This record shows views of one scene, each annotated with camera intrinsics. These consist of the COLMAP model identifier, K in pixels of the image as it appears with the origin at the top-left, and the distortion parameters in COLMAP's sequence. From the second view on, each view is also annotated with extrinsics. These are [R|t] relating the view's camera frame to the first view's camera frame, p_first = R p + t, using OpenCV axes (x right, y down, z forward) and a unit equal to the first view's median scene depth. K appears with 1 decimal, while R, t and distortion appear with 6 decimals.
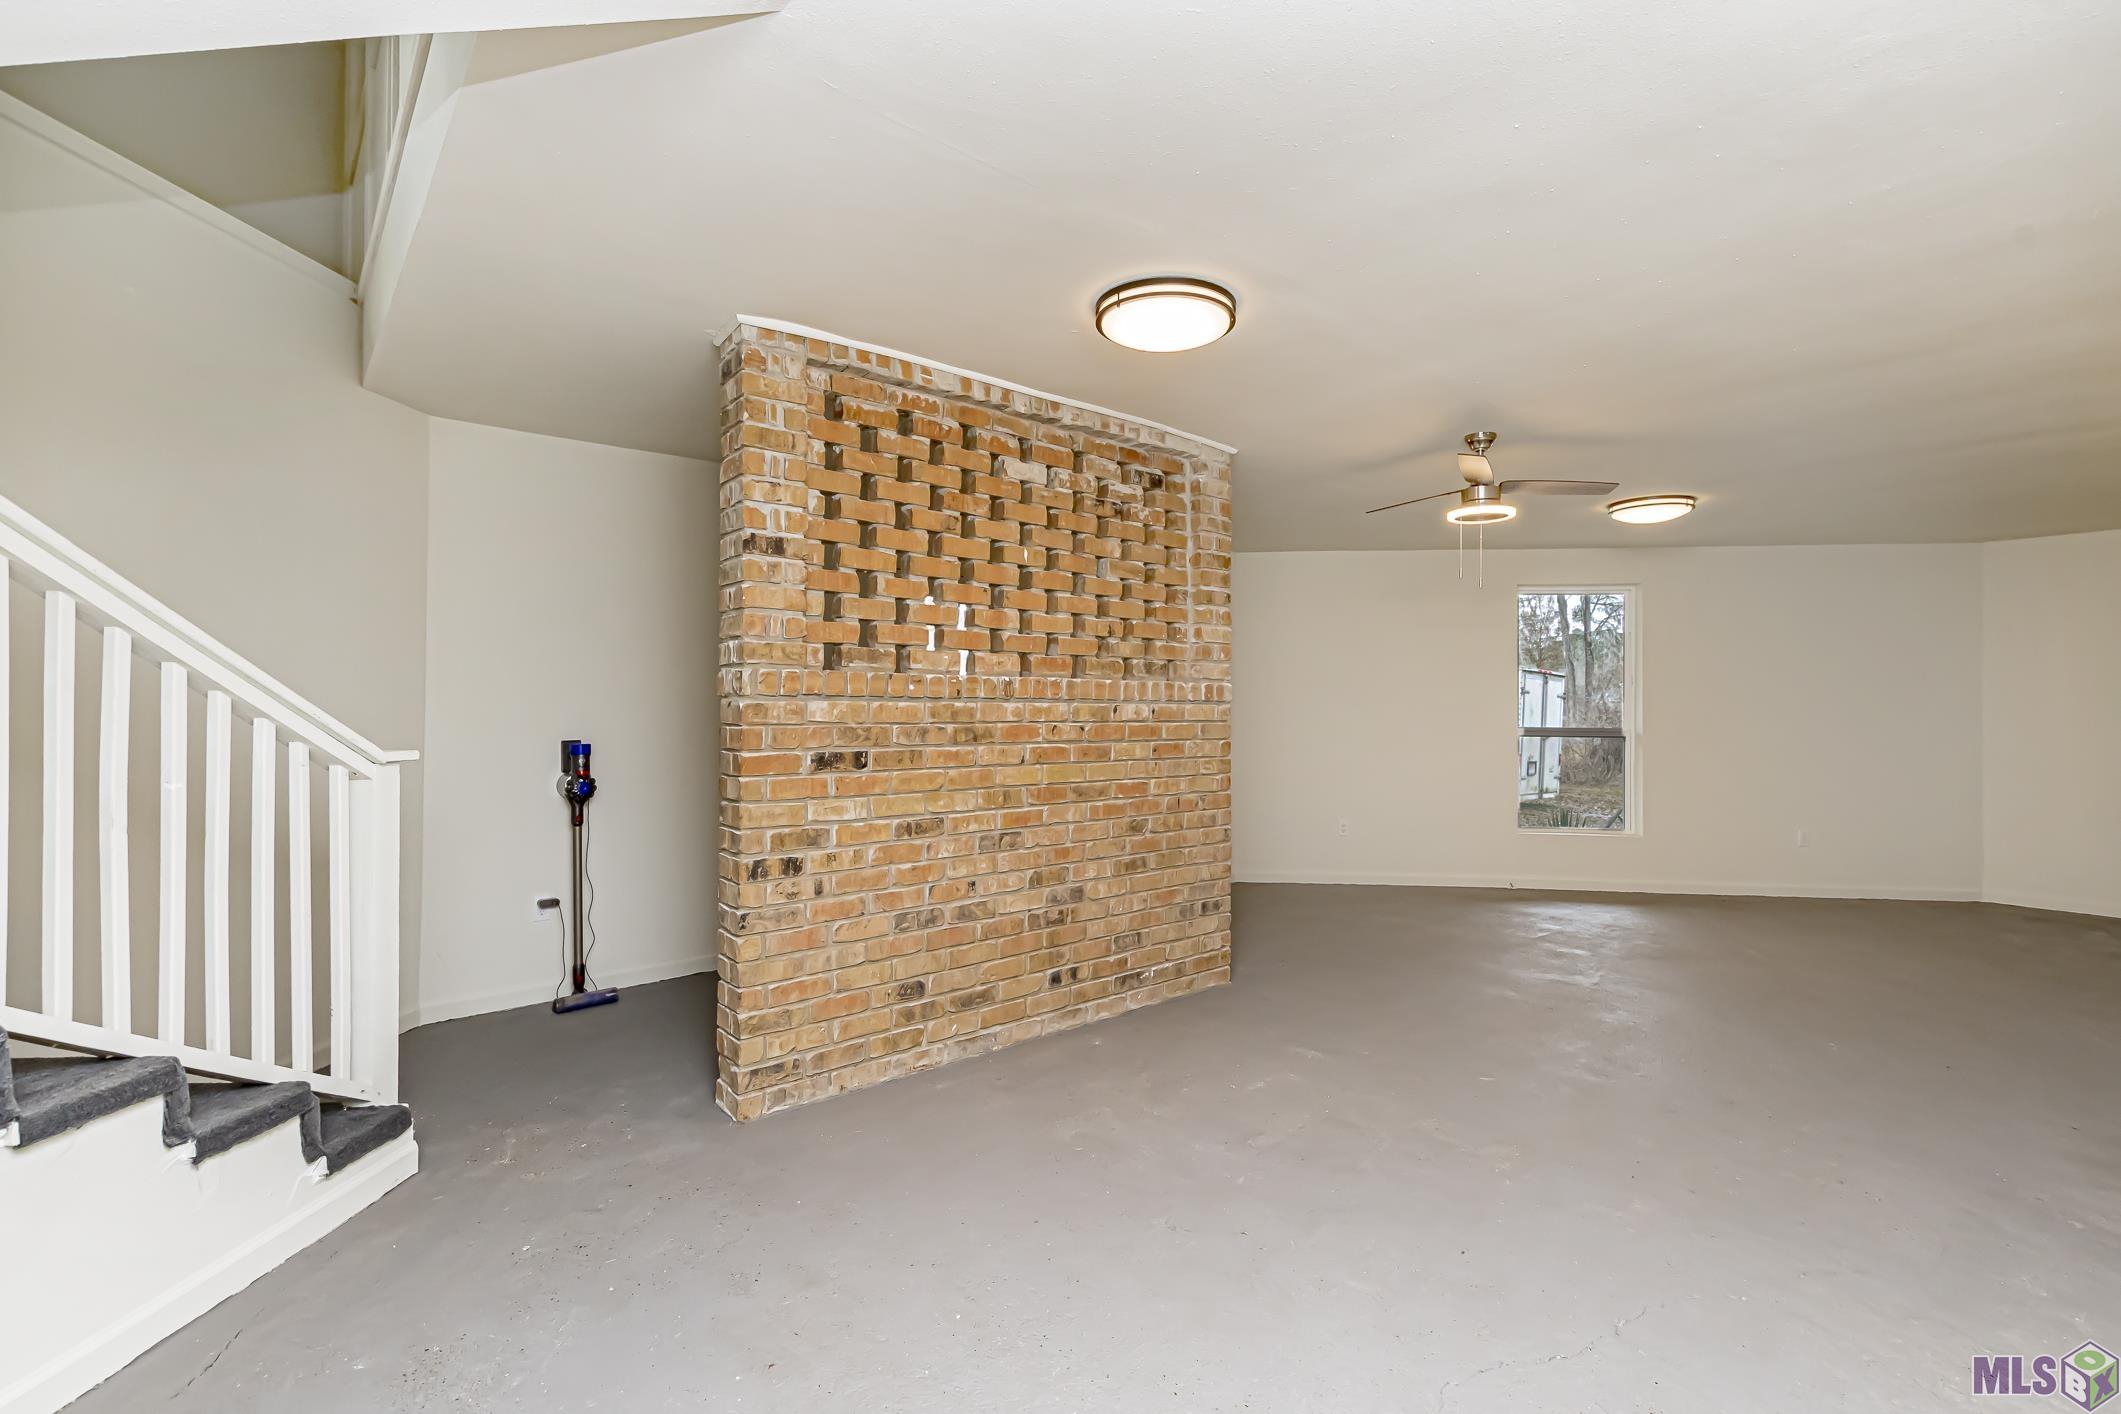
lens RADIAL K [[949.8, 0, 1060.5], [0, 949.8, 707.0], [0, 0, 1]] dist [0.002997, -0.000116]
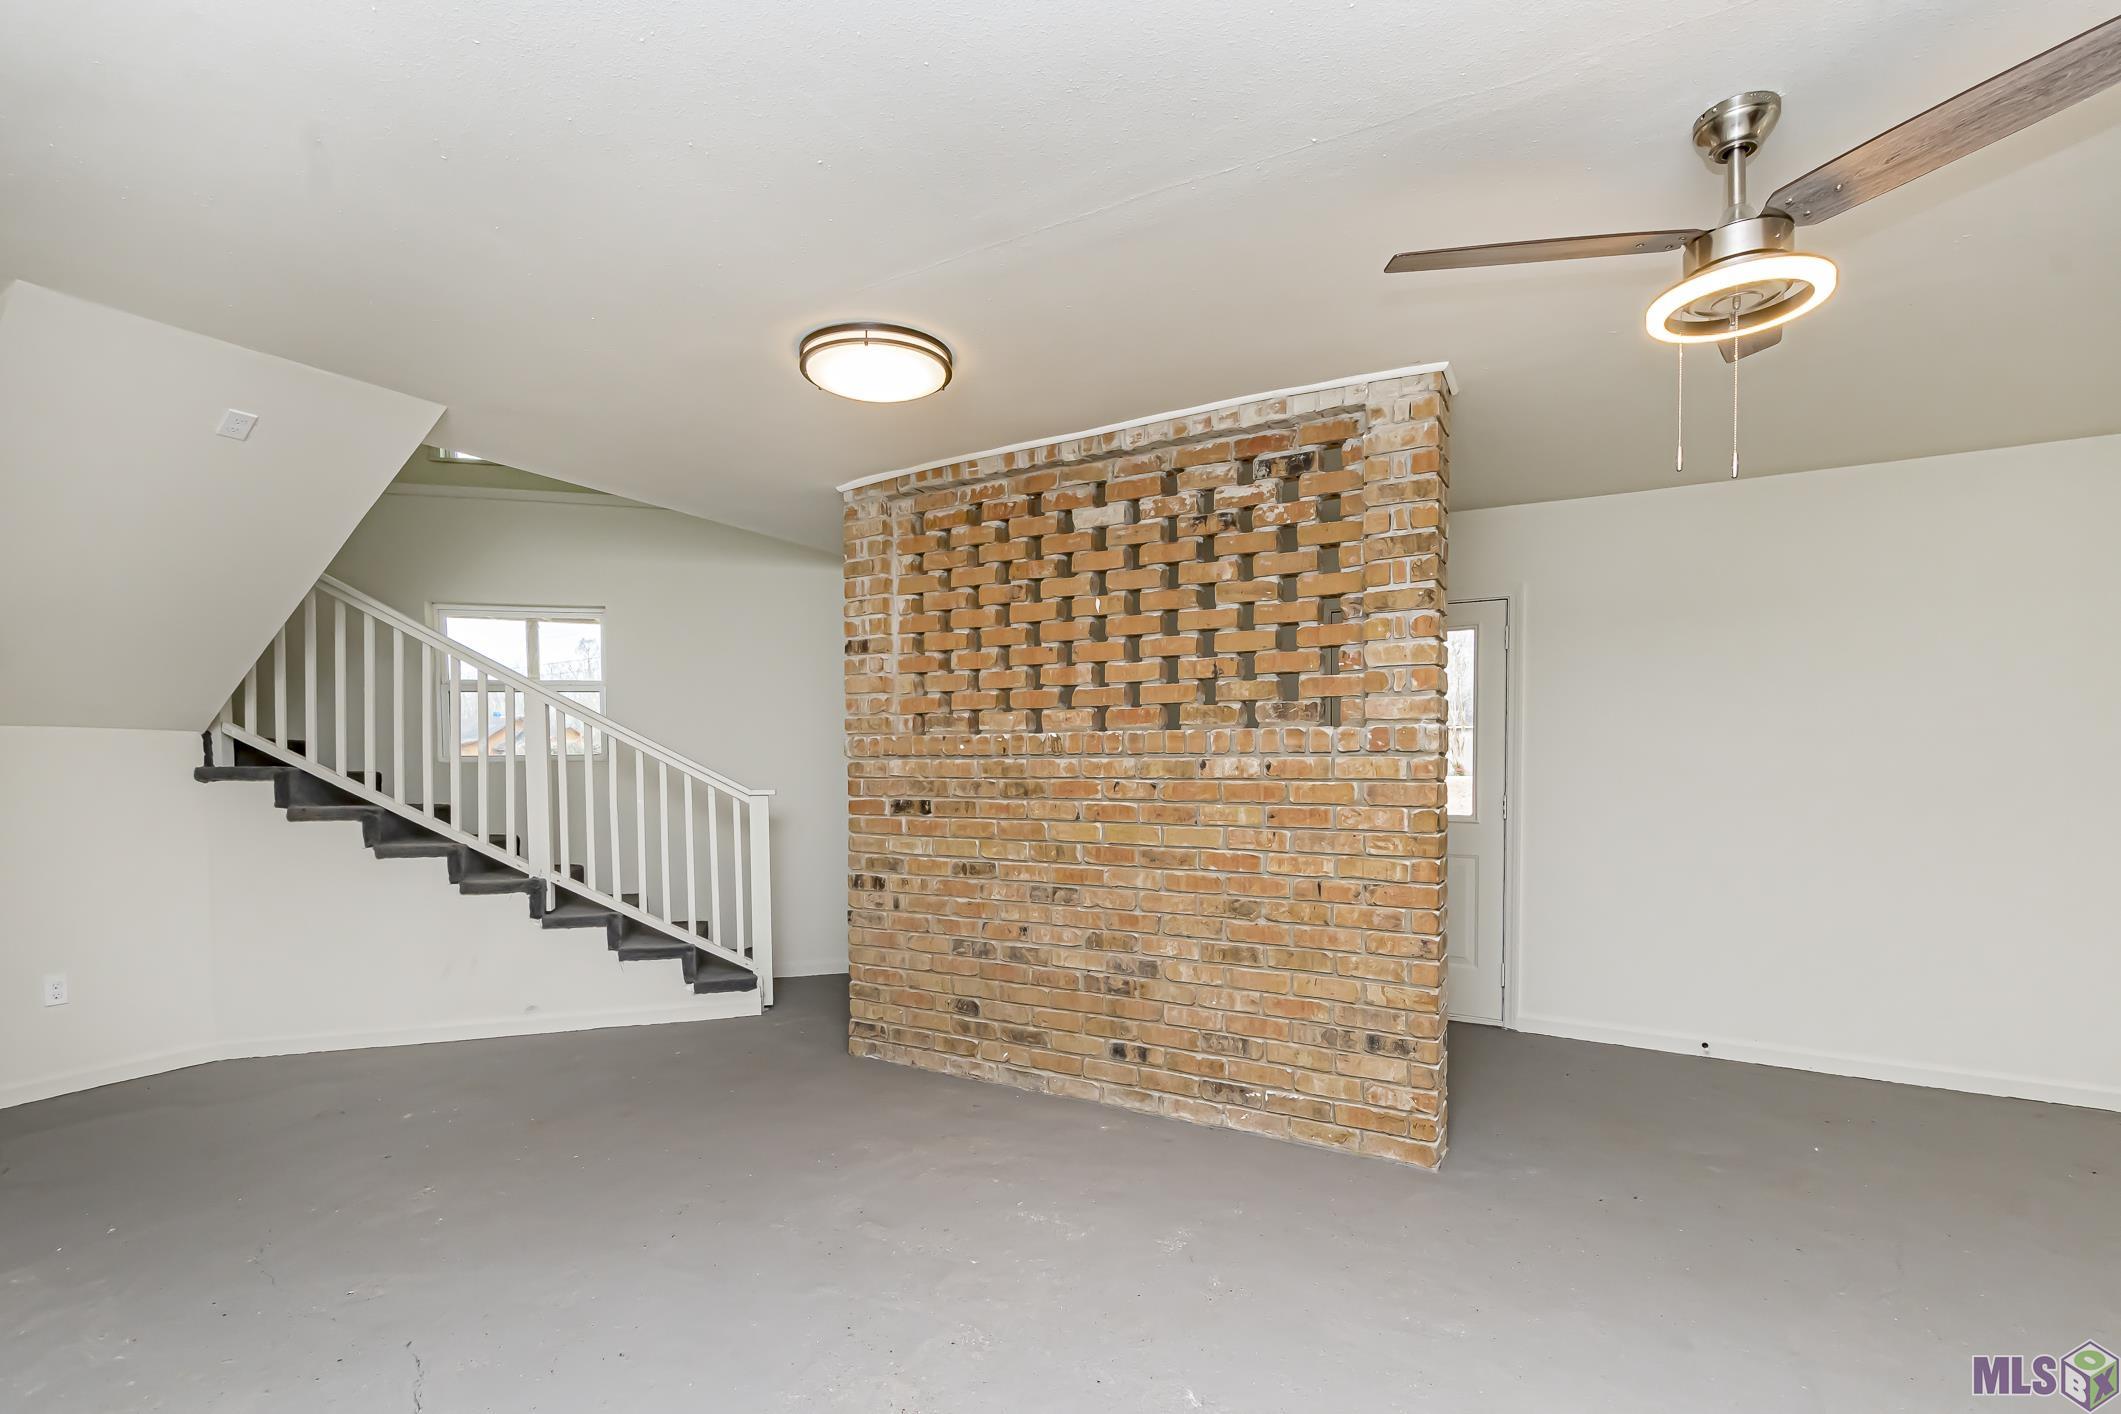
lens RADIAL K [[906.5, 0, 1064.5], [0, 906.5, 796.3], [0, 0, 1]] dist [0.001357, 0.000028]
pose [[0.360186, 0.027187, -0.932484, 0.845234], [0.006690, 0.999474, 0.031724, 0.004920], [0.932857, -0.017665, 0.359815, 0.660408]]
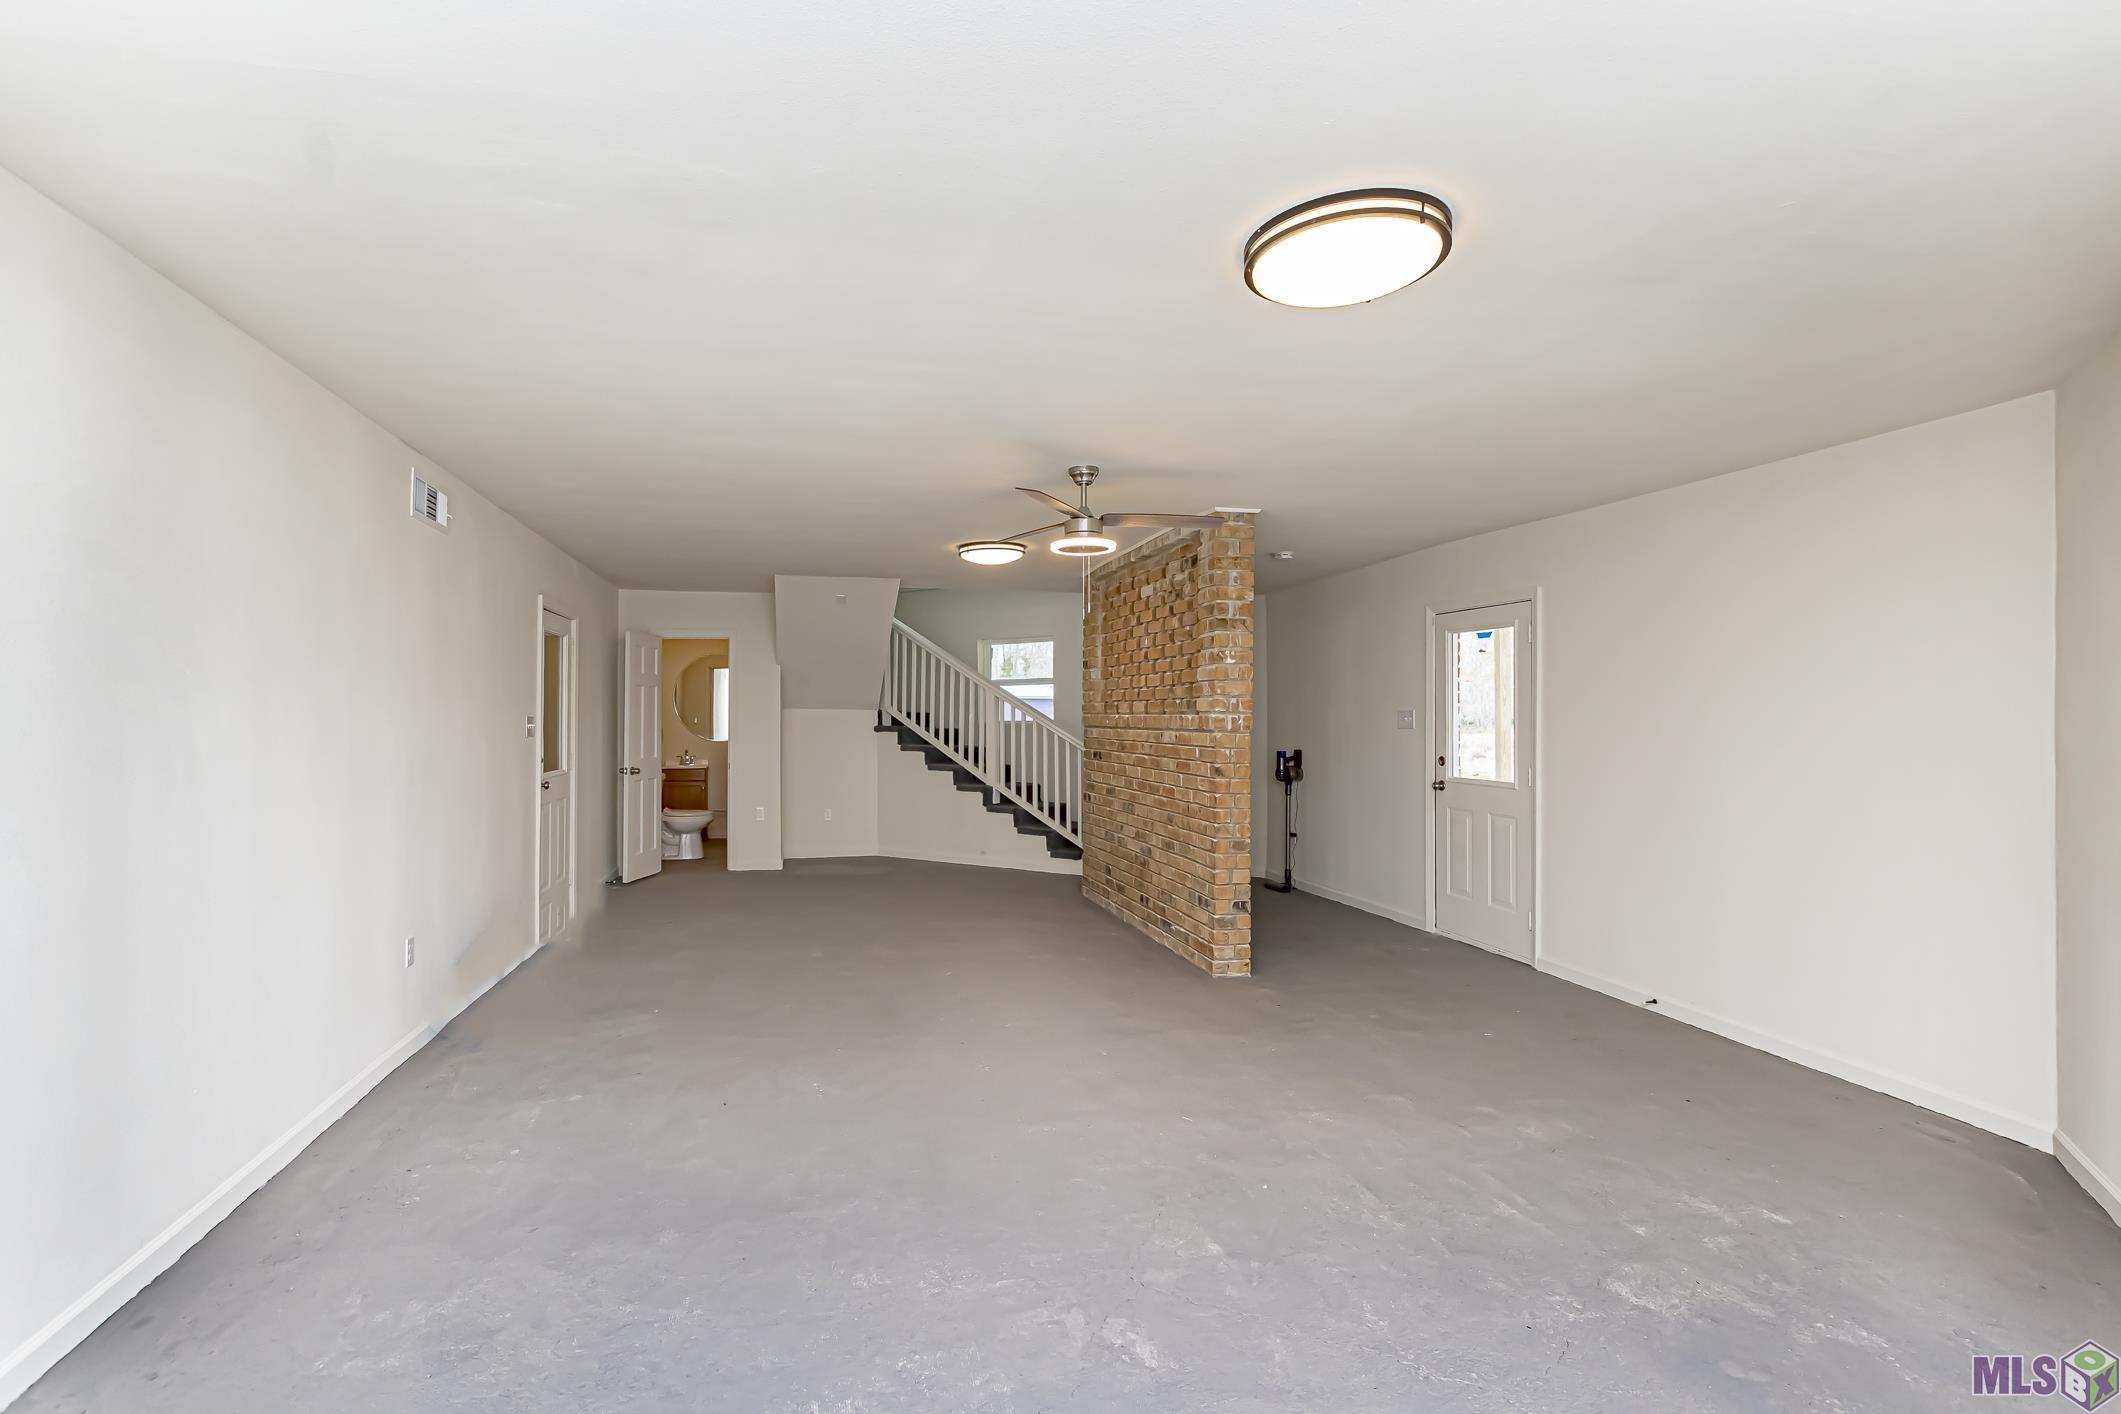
lens RADIAL K [[993.9, 0, 1060.5], [0, 993.9, 707.0], [0, 0, 1]] dist [-0.000255, -0.000022]
pose [[-0.431852, -0.013098, -0.901850, 1.674563], [-0.004726, 0.999914, -0.012259, -0.023358], [0.901932, -0.001032, -0.431876, 1.687276]]
